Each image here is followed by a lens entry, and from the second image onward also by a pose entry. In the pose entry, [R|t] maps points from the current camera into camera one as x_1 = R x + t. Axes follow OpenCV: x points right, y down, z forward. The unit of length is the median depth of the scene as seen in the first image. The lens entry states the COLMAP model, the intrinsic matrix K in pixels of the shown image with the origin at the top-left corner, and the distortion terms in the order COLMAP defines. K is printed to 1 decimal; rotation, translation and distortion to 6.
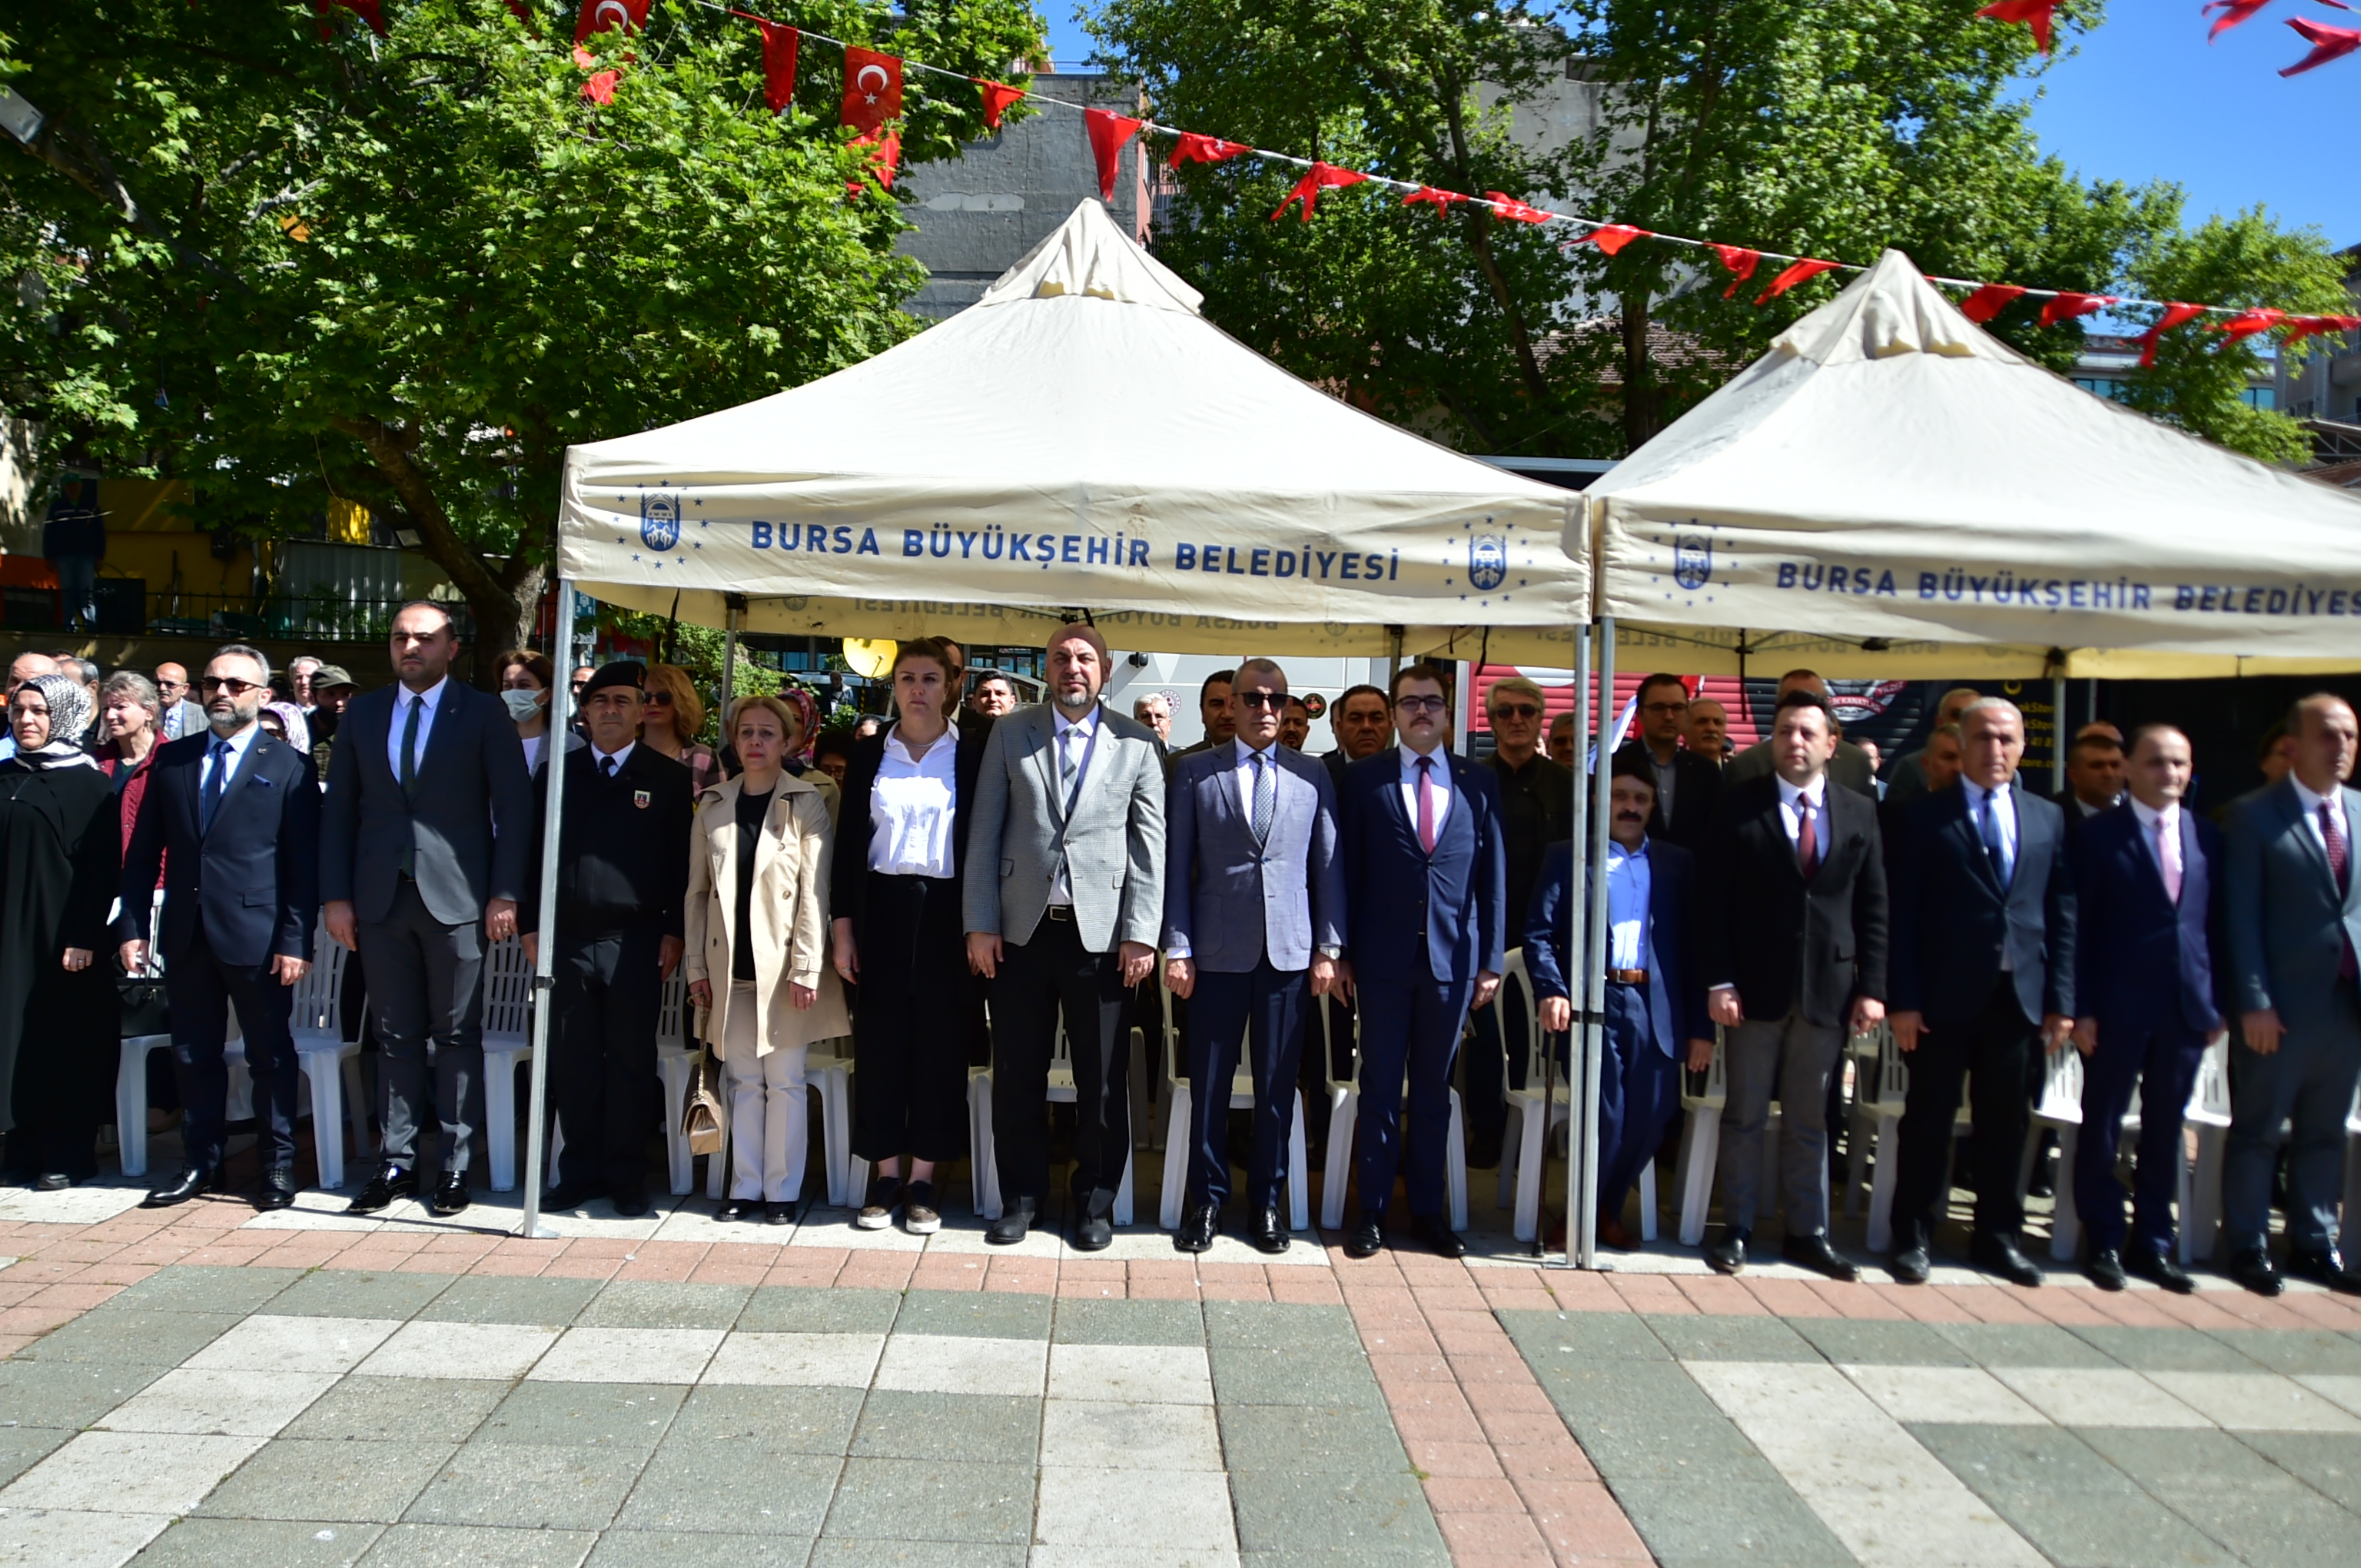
lens RADIAL K [[1945.1, 0, 1180.5], [0, 1945.1, 784.0], [0, 0, 1]] dist [-0.036287, -0.000976]
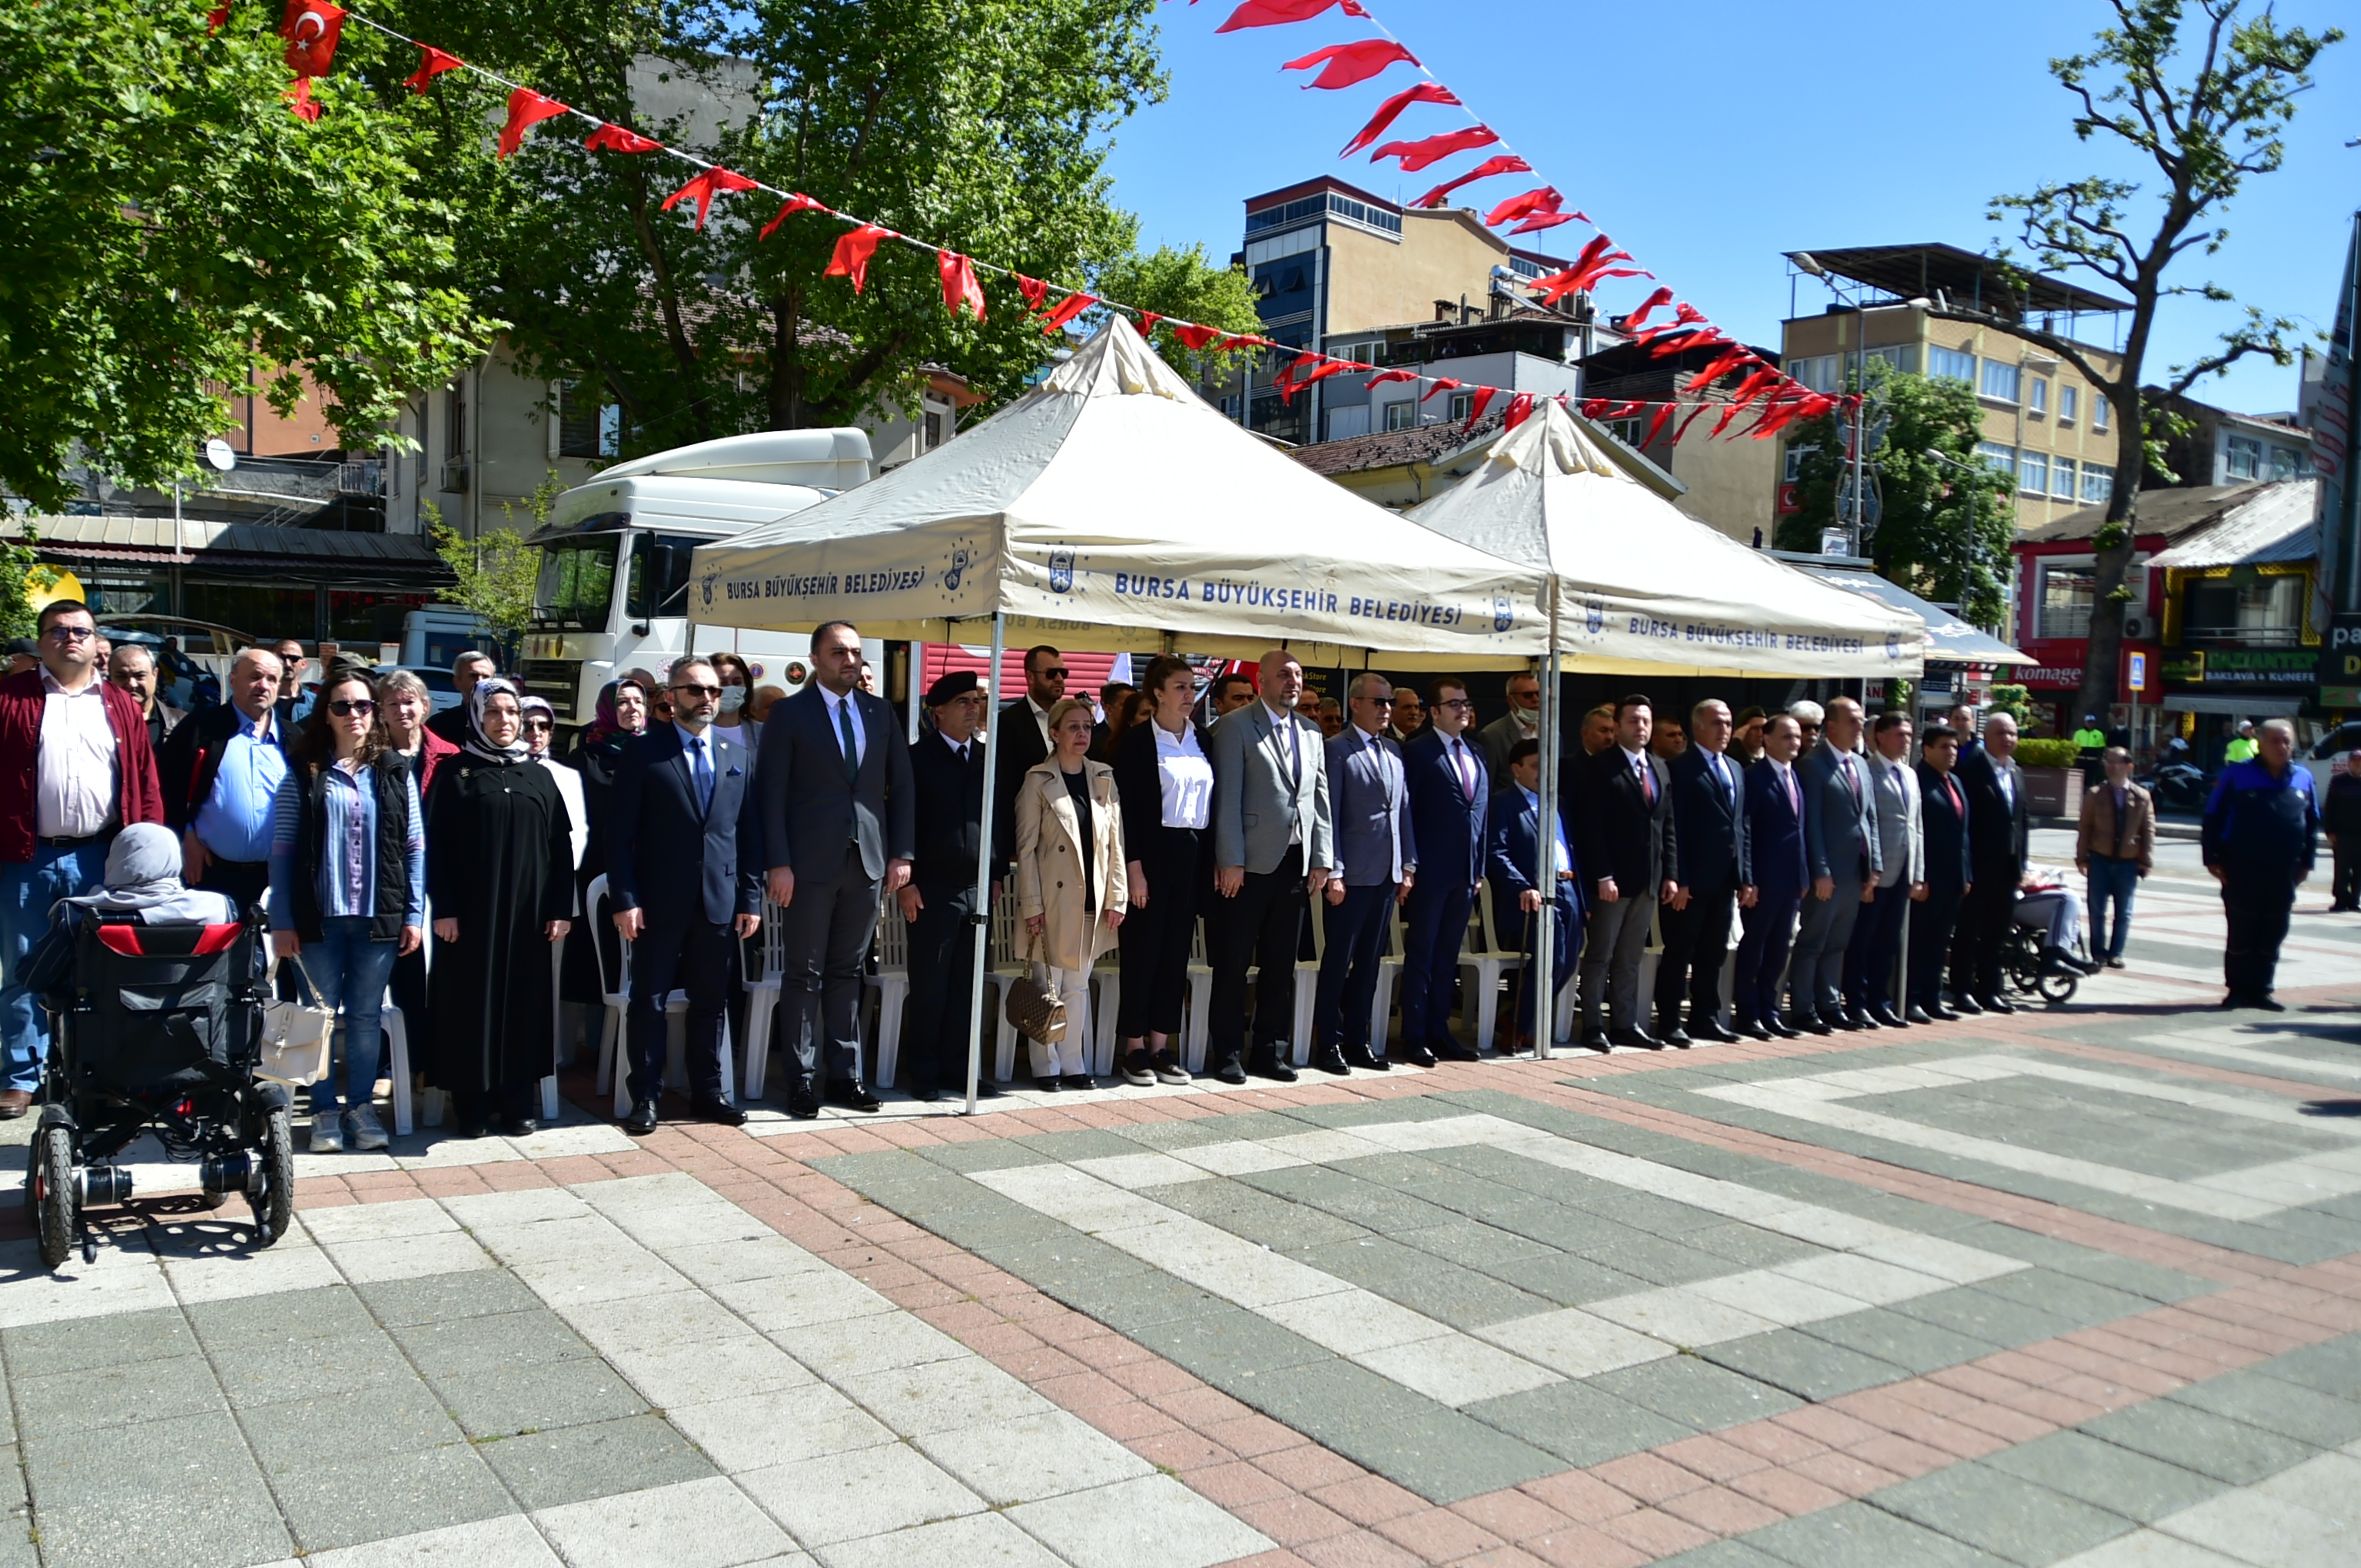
lens RADIAL K [[1945.1, 0, 1180.5], [0, 1945.1, 784.0], [0, 0, 1]] dist [-0.036287, -0.000976]
pose [[0.839727, -0.024420, 0.542460, -0.905316], [0.006988, 0.999392, 0.034171, -0.032722], [-0.542964, -0.024904, 0.839386, -0.172395]]
